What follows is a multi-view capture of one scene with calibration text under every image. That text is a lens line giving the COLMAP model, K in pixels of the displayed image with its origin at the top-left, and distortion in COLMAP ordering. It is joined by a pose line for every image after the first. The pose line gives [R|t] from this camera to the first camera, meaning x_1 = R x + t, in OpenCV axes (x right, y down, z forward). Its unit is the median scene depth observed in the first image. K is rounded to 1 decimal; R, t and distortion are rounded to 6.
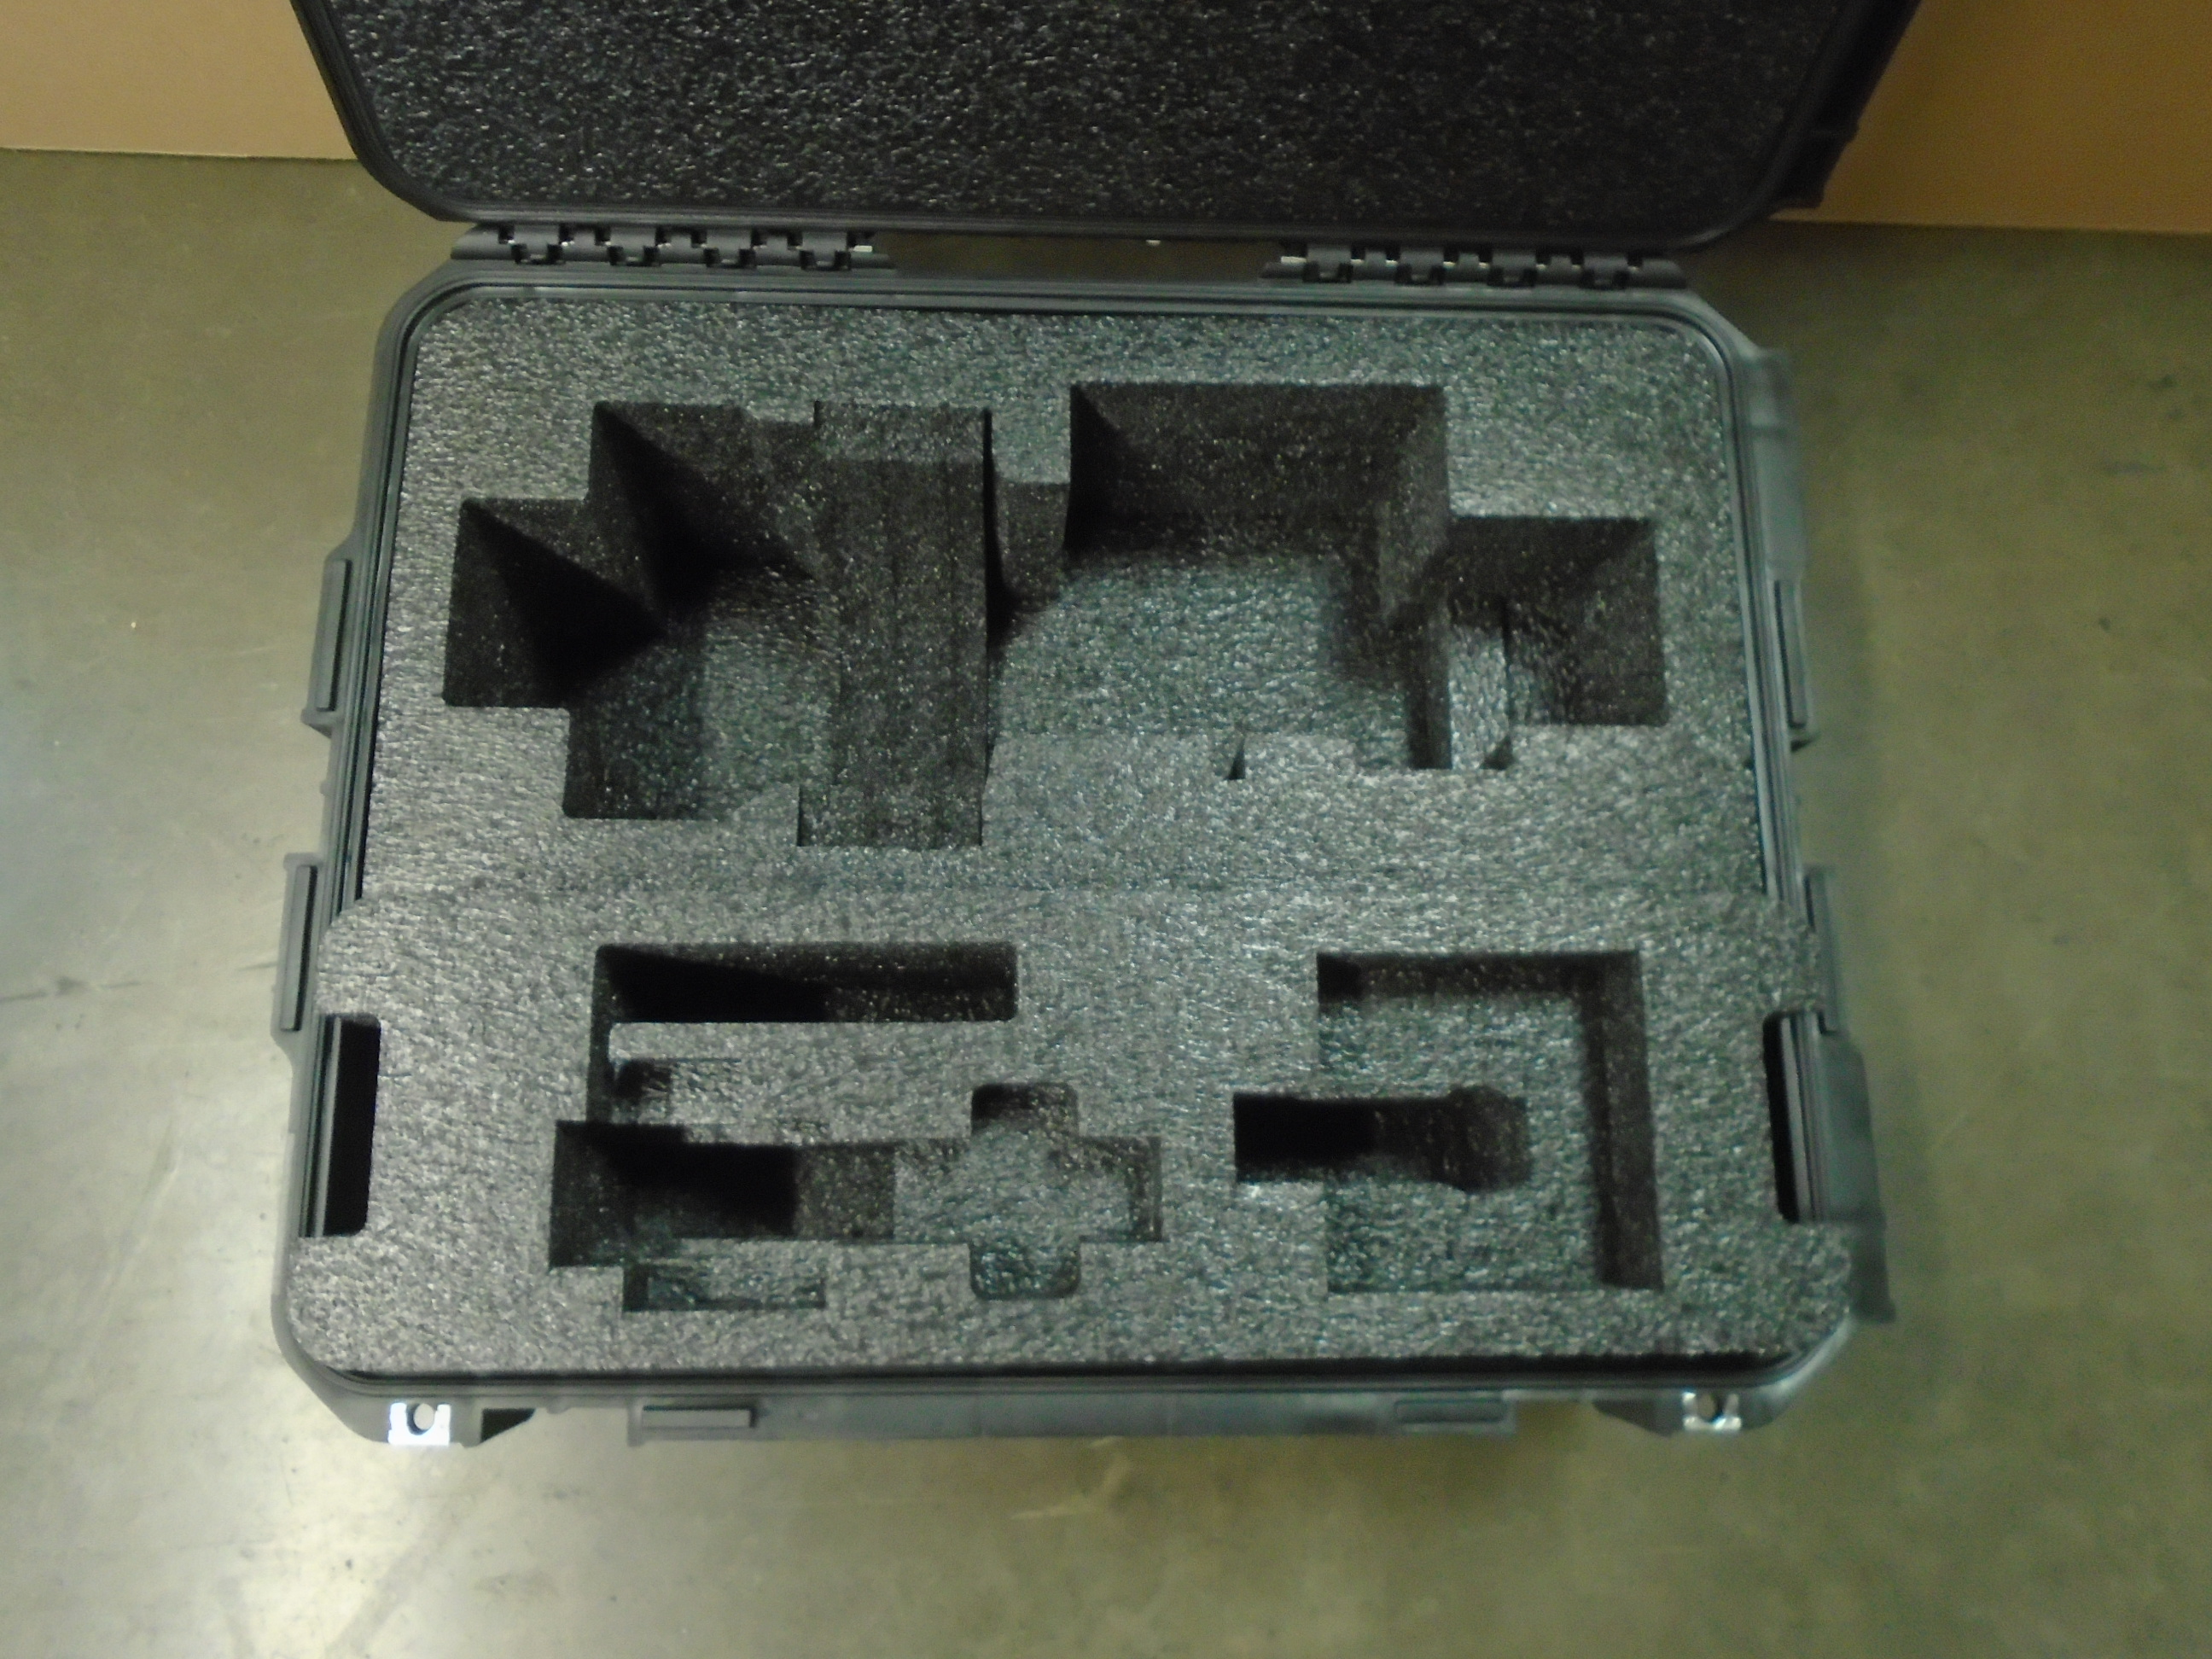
lens RADIAL K [[1708.1, 0, 1095.0], [0, 1708.1, 815.6], [0, 0, 1]] dist [-0.010112, 0.001569]
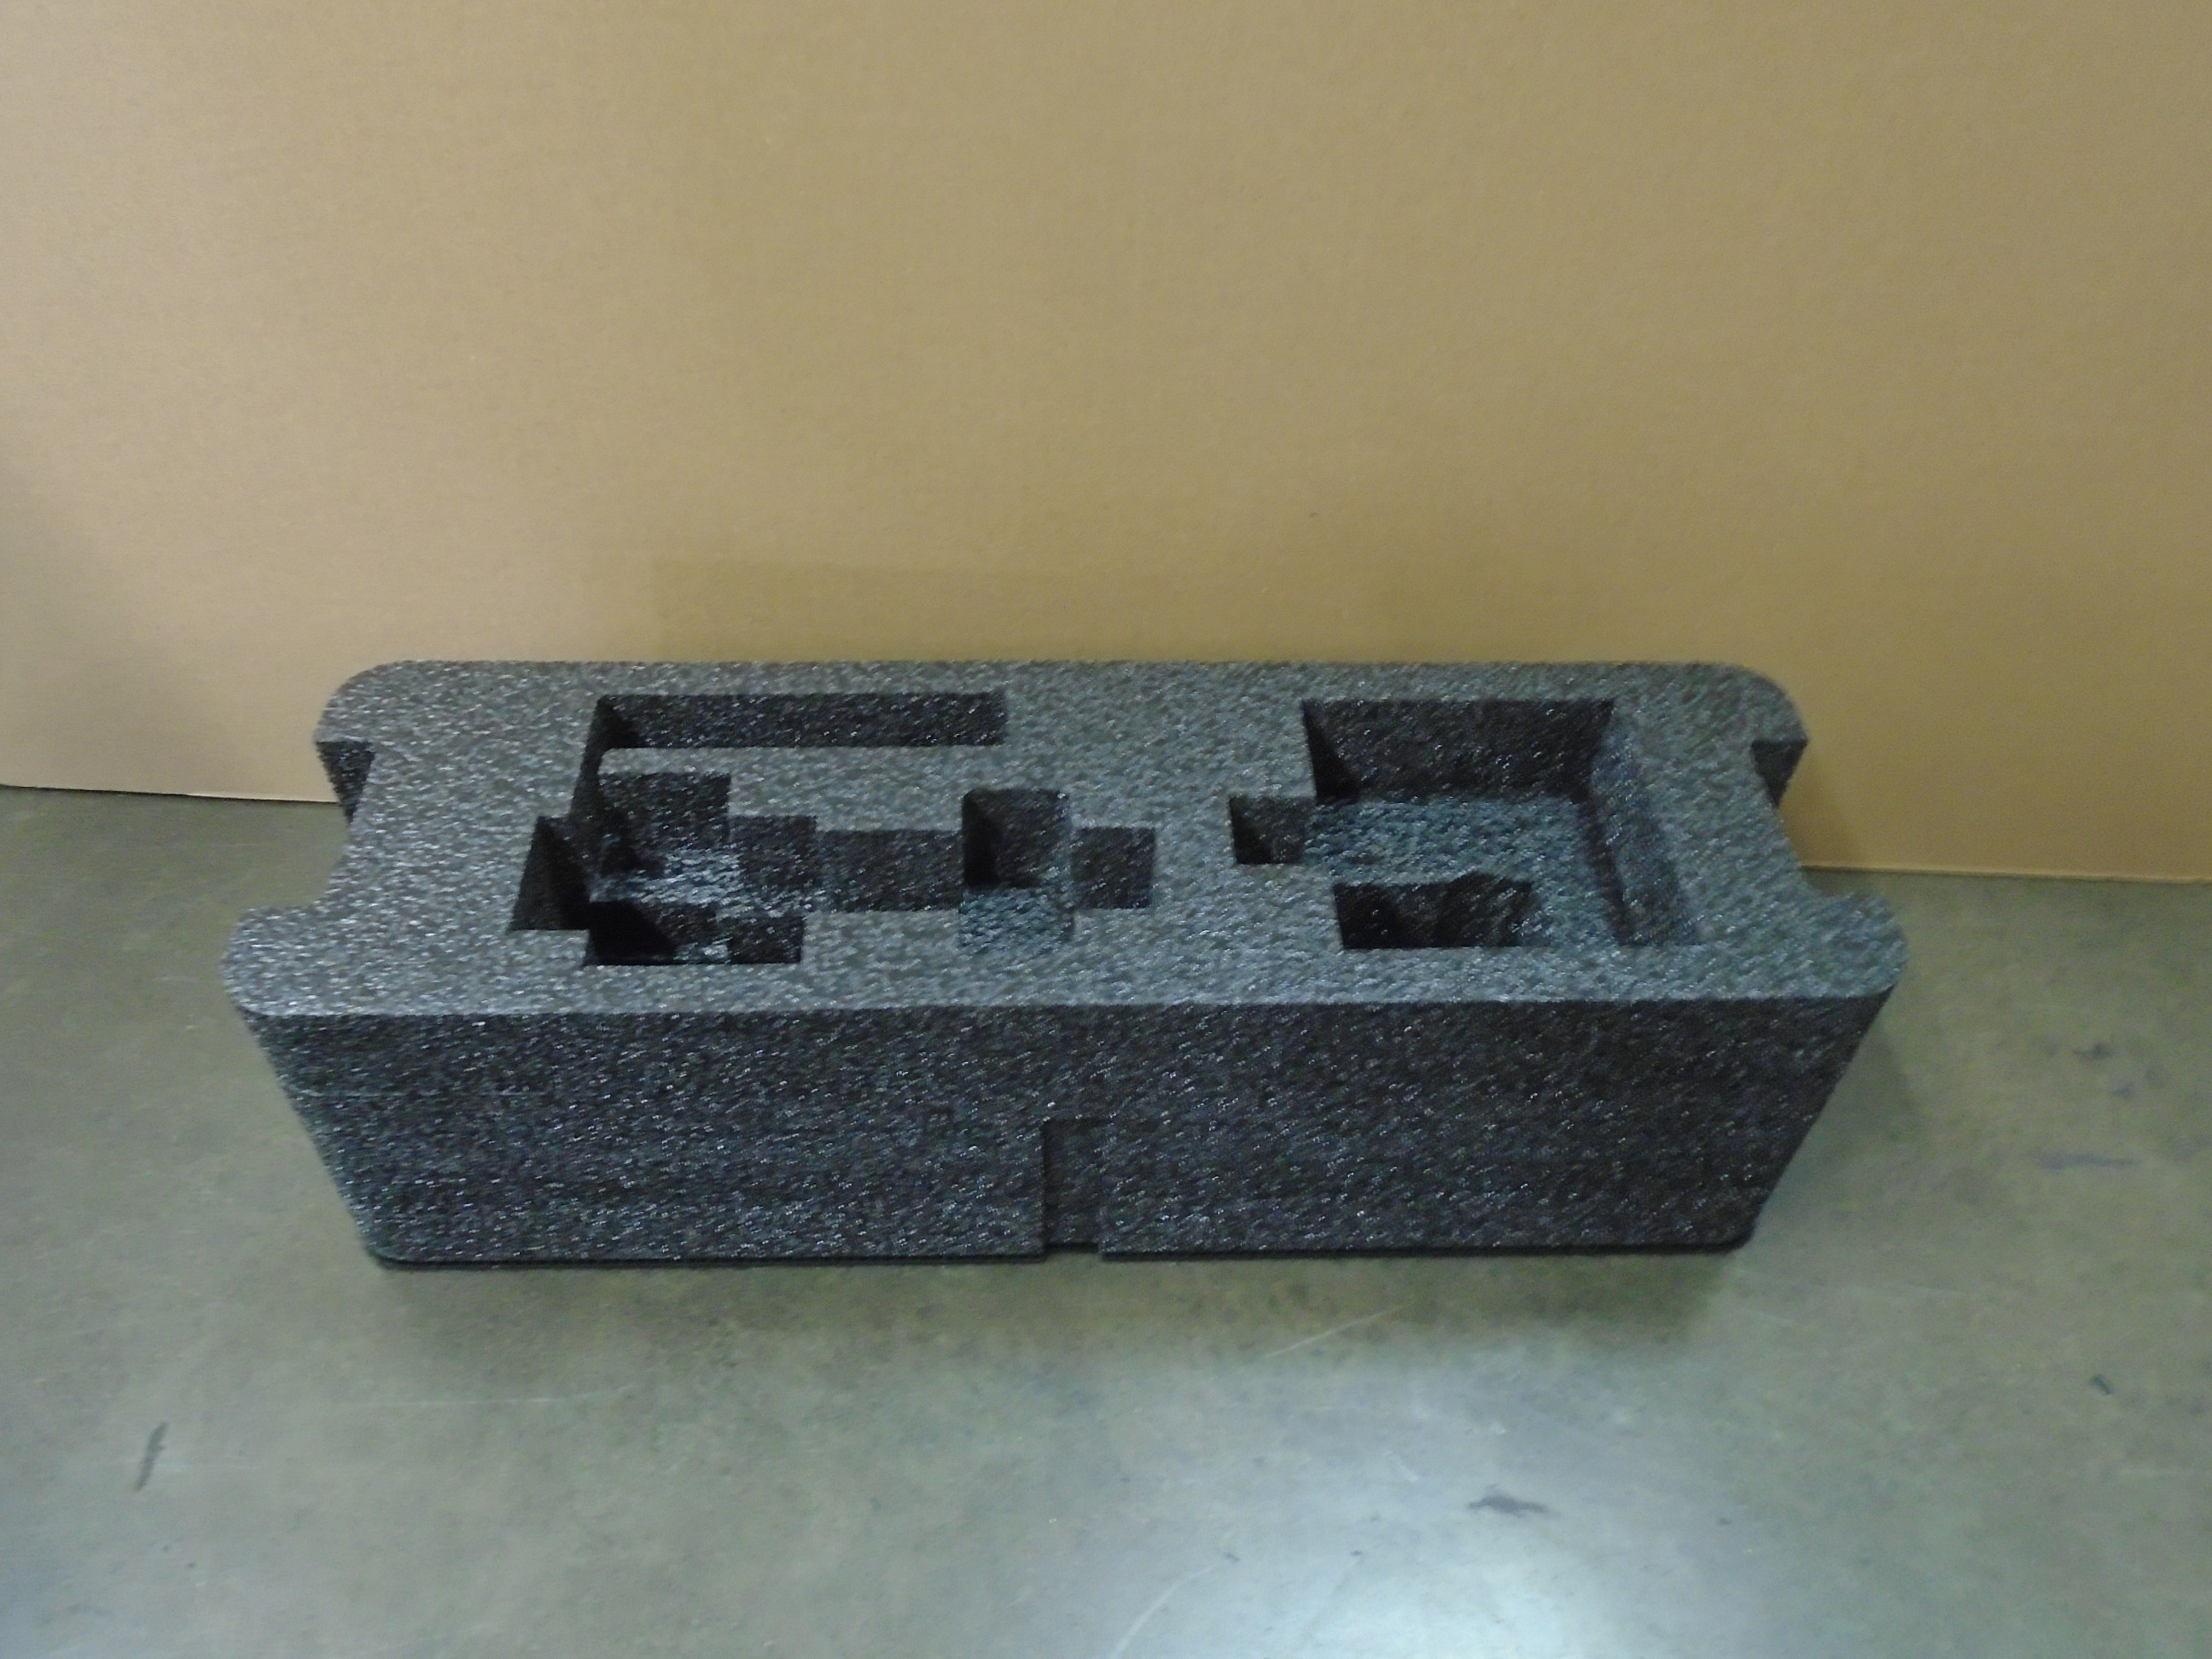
lens RADIAL K [[1708.1, 0, 1097.4], [0, 1708.1, 831.6], [0, 0, 1]] dist [-0.010112, 0.001569]
pose [[0.999472, -0.032302, 0.003570, 0.001649], [0.029560, 0.857950, -0.512881, 0.631815], [0.013504, 0.512716, 0.858452, 0.151209]]
